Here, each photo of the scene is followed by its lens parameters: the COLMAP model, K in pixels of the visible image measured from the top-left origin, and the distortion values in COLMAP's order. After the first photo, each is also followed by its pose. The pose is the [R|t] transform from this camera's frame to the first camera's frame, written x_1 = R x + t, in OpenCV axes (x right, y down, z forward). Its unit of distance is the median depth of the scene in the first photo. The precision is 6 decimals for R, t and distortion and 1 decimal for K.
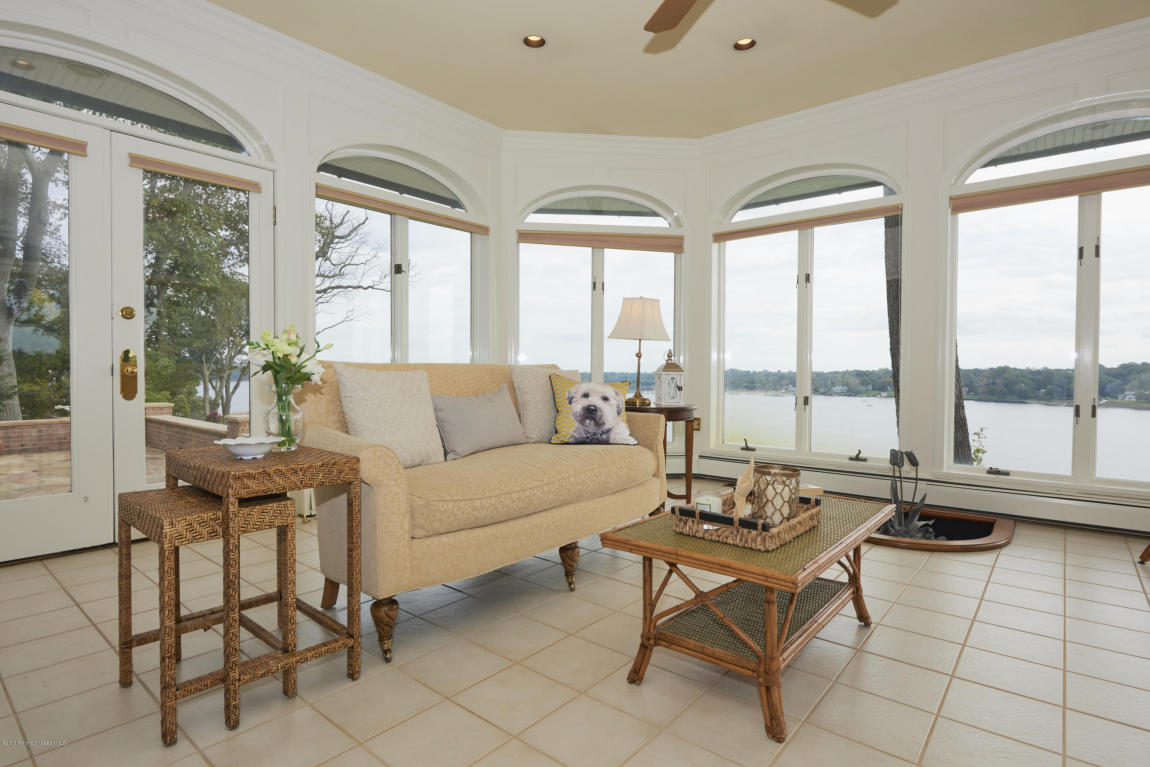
lens RADIAL K [[588.3, 0, 578.0], [0, 588.3, 387.0], [0, 0, 1]] dist [-0.010925, -0.001575]
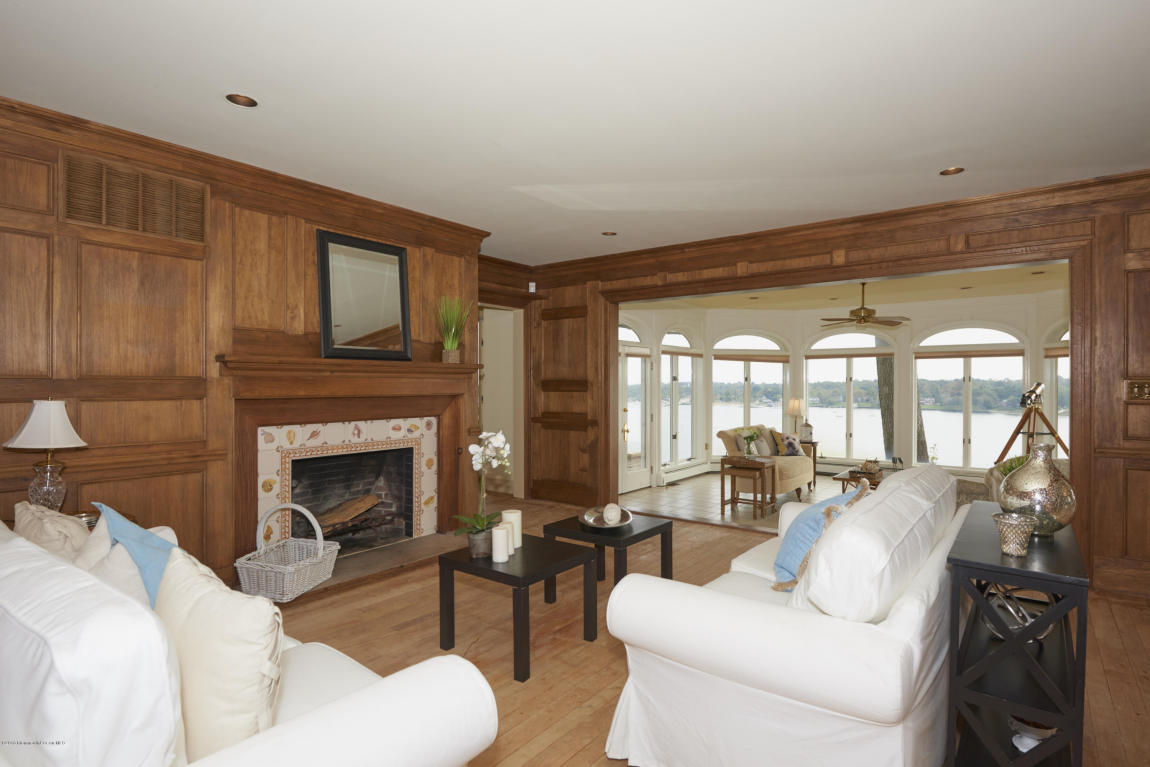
lens RADIAL K [[588.3, 0, 570.6], [0, 588.3, 379.6], [0, 0, 1]] dist [-0.010925, -0.001575]
pose [[0.999493, -0.002972, 0.031715, -0.749374], [0.003992, 0.999474, -0.032172, -0.121581], [-0.031602, 0.032282, 0.998979, -1.199192]]
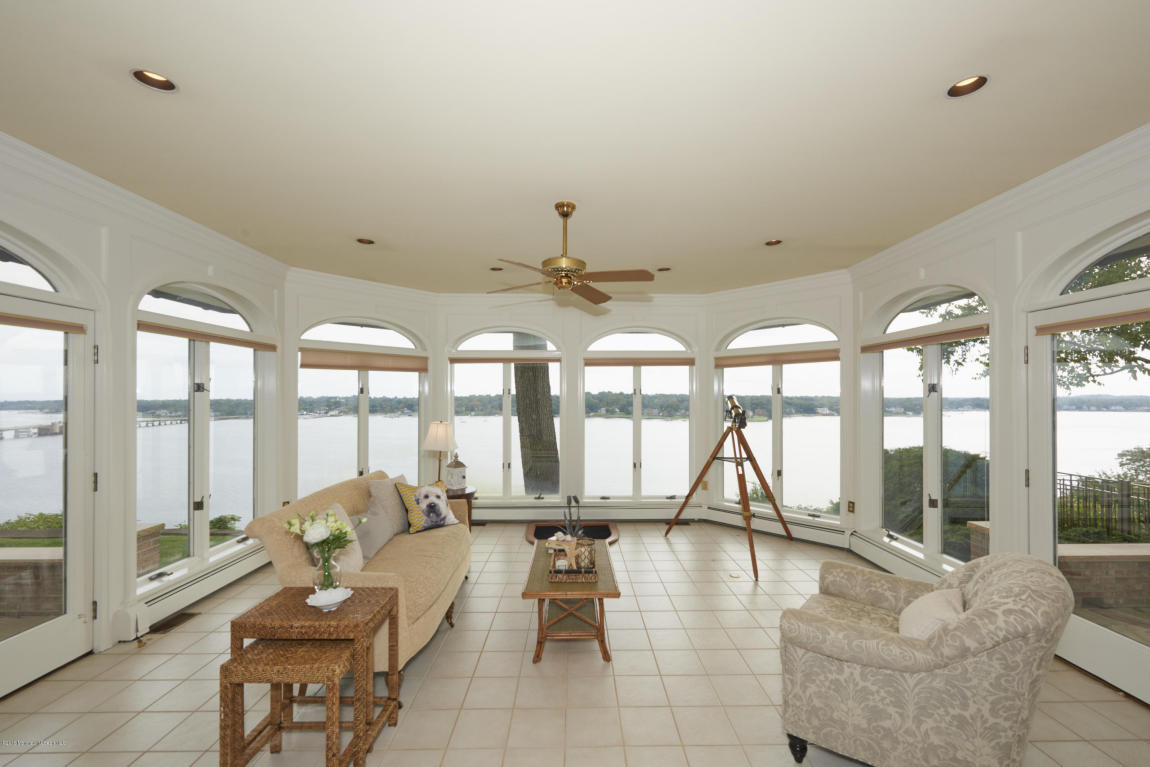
lens RADIAL K [[461.6, 0, 579.4], [0, 461.6, 392.1], [0, 0, 1]] dist [-0.001772, 0.000213]
pose [[0.758279, 0.001351, 0.651928, -0.320389], [0.022183, 0.999365, -0.027873, -0.147342], [-0.651552, 0.035597, 0.757768, -0.130103]]
